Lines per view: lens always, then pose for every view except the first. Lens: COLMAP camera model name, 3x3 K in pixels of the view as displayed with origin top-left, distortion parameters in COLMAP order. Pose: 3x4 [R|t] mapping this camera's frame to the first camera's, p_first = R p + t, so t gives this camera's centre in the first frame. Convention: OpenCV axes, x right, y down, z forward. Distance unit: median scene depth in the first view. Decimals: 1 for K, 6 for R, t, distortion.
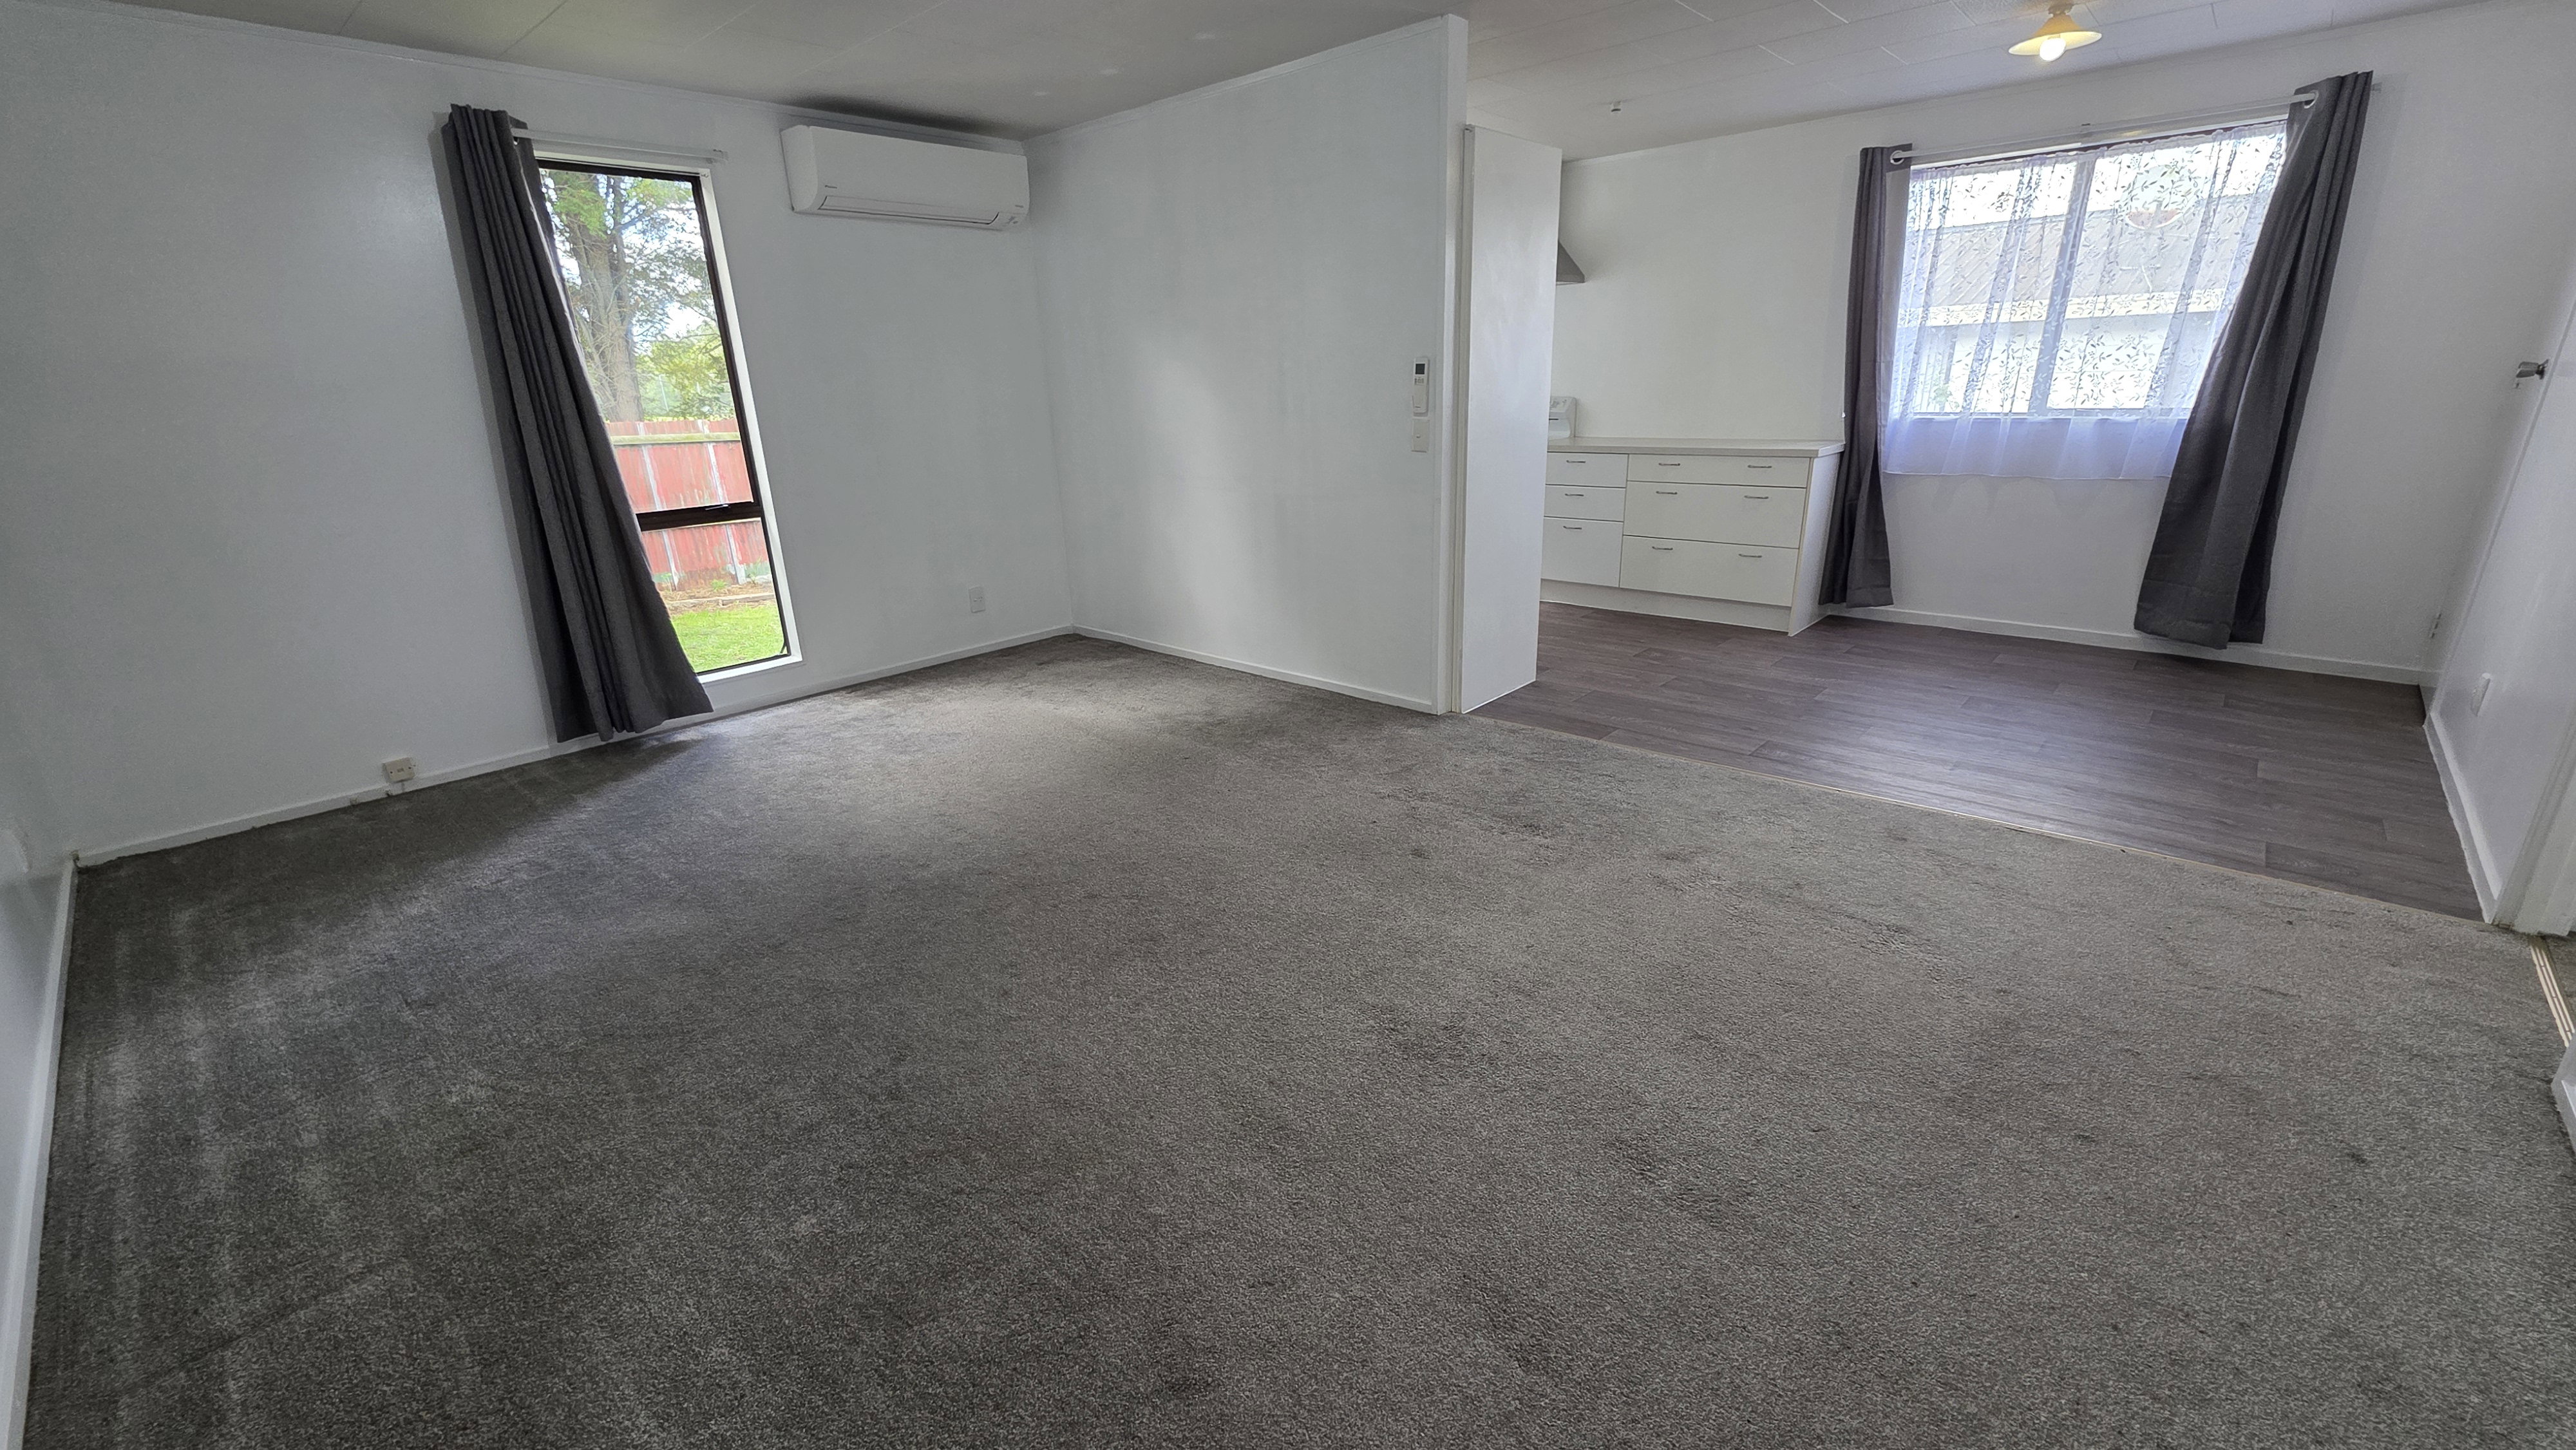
lens RADIAL K [[1024.6, 0, 1274.3], [0, 1024.6, 722.2], [0, 0, 1]] dist [0.000650, 0.000527]
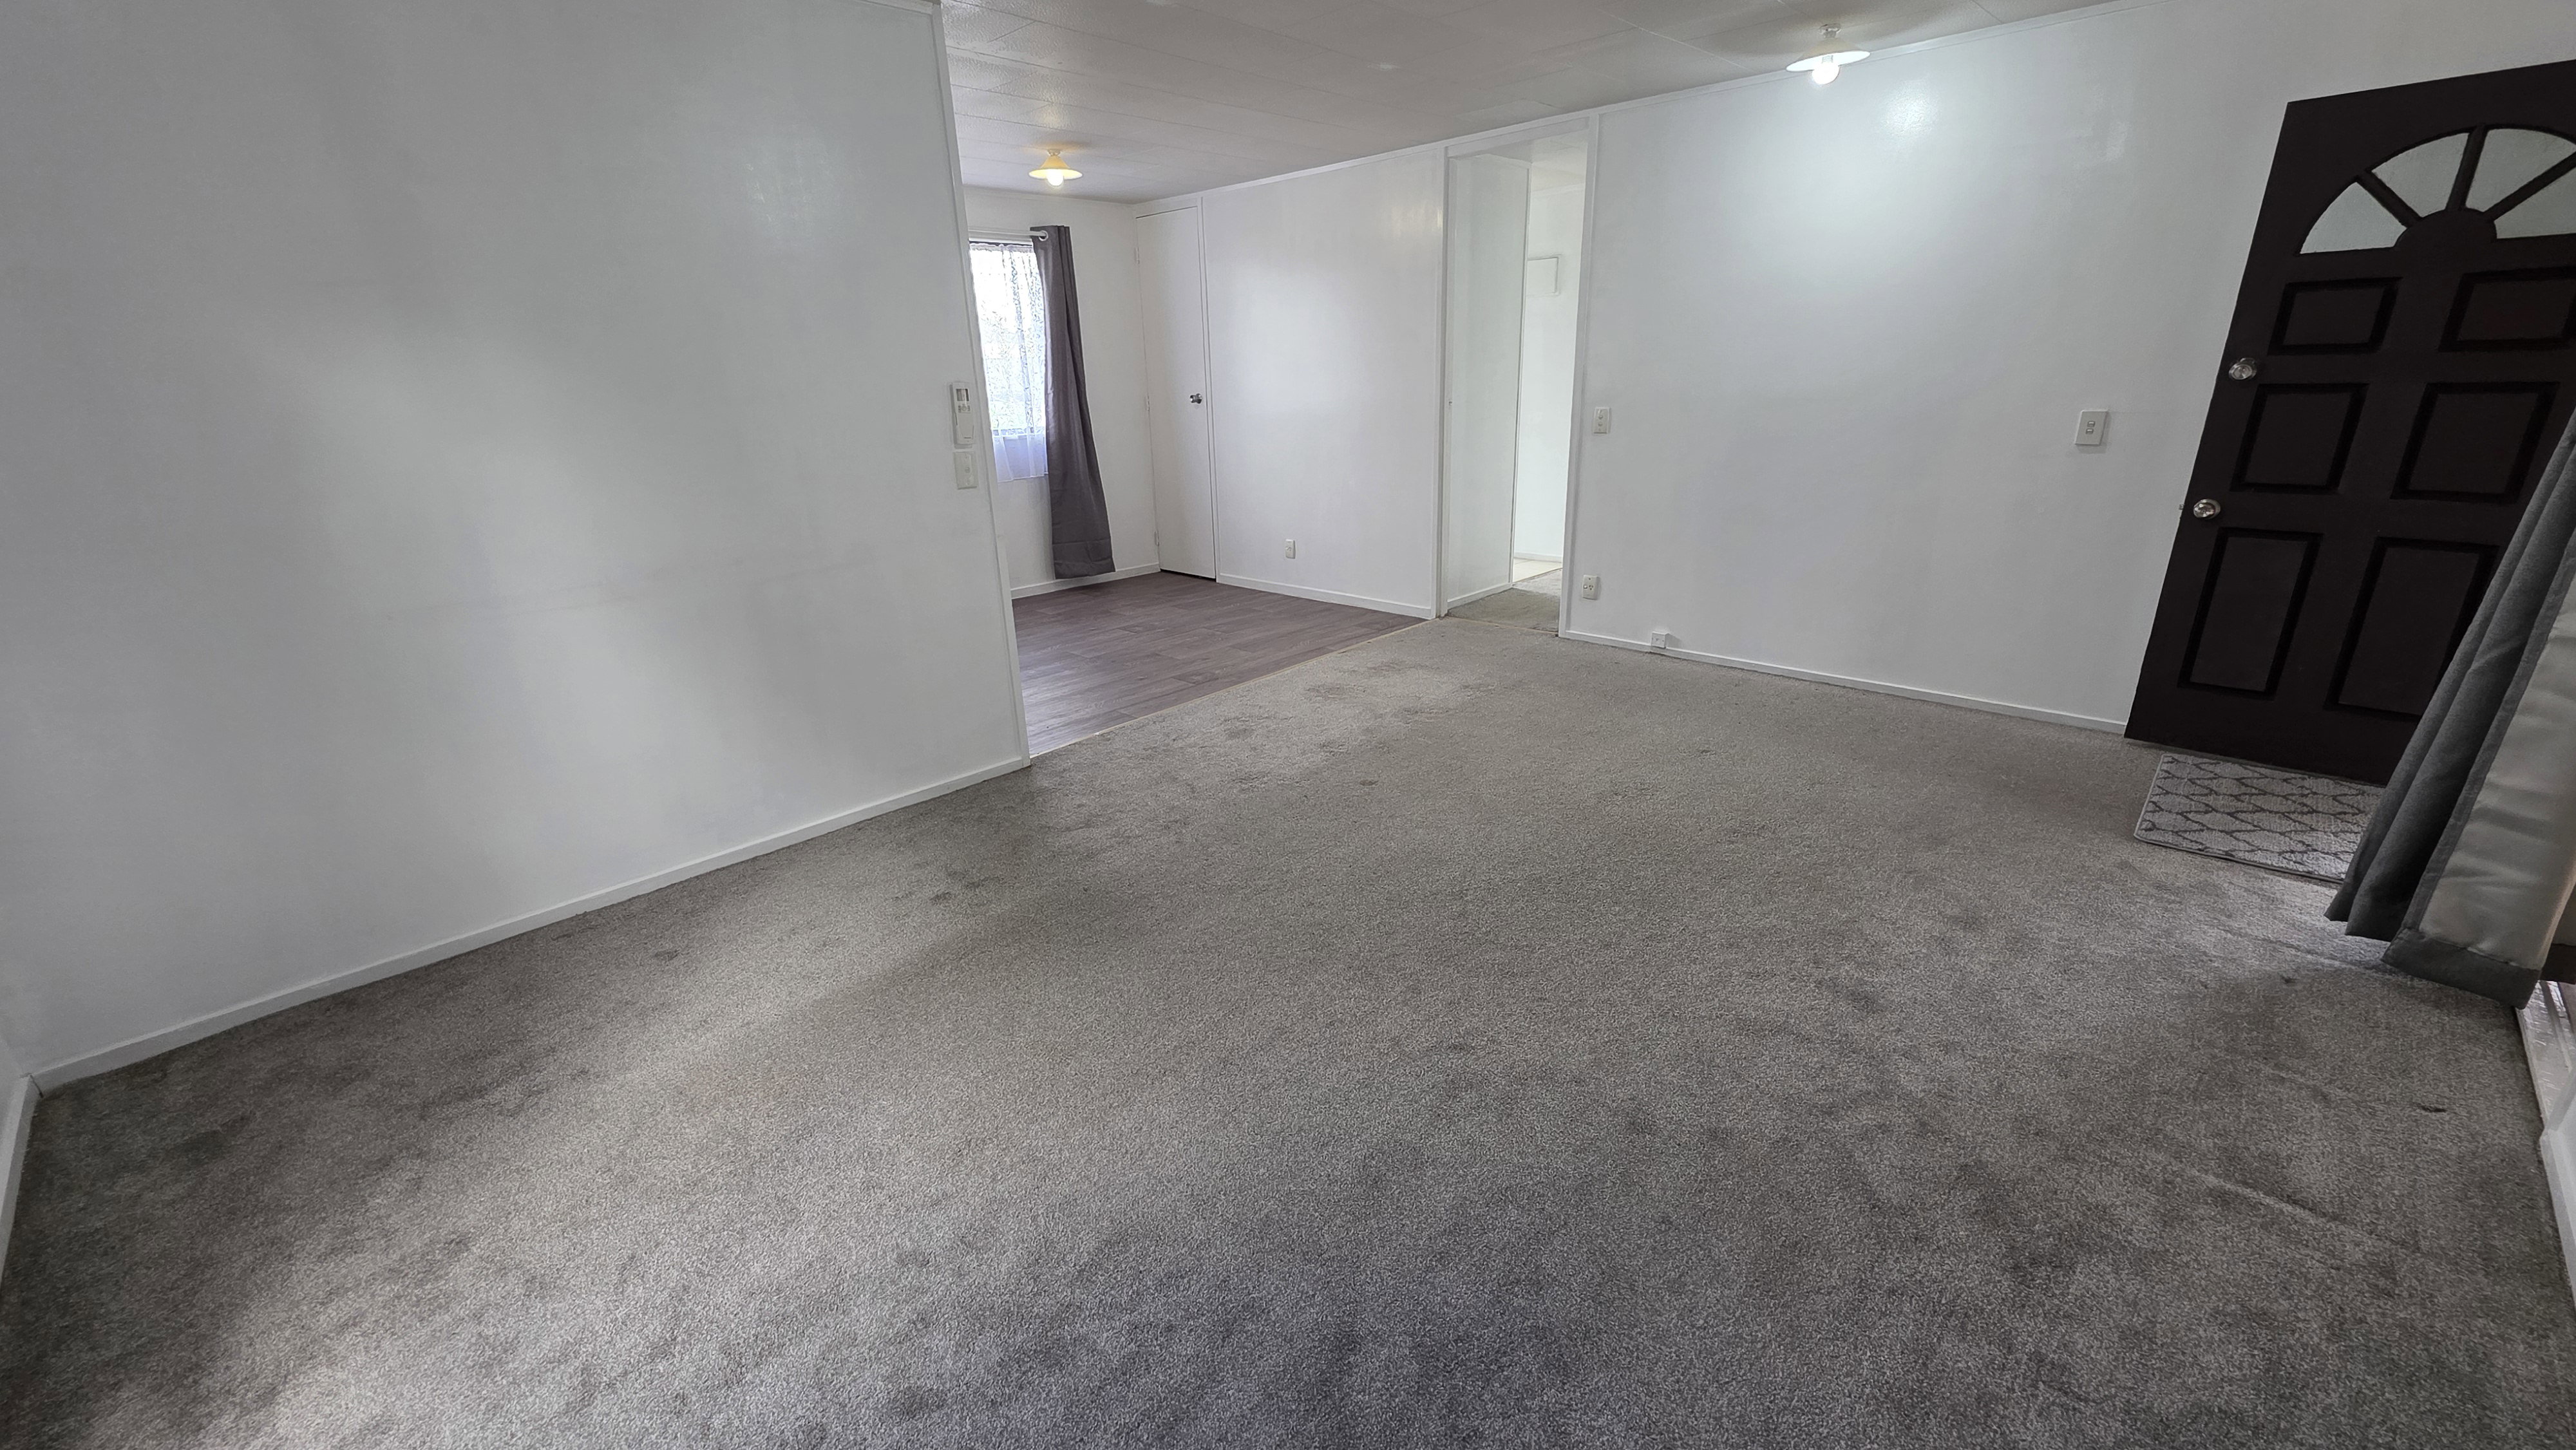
lens RADIAL K [[1024.6, 0, 1293.1], [0, 1024.6, 725.7], [0, 0, 1]] dist [0.000650, 0.000527]
pose [[0.018047, -0.298437, 0.954259, -0.734741], [0.347697, 0.896719, 0.273866, -0.218133], [-0.937433, 0.326850, 0.119949, 0.678843]]
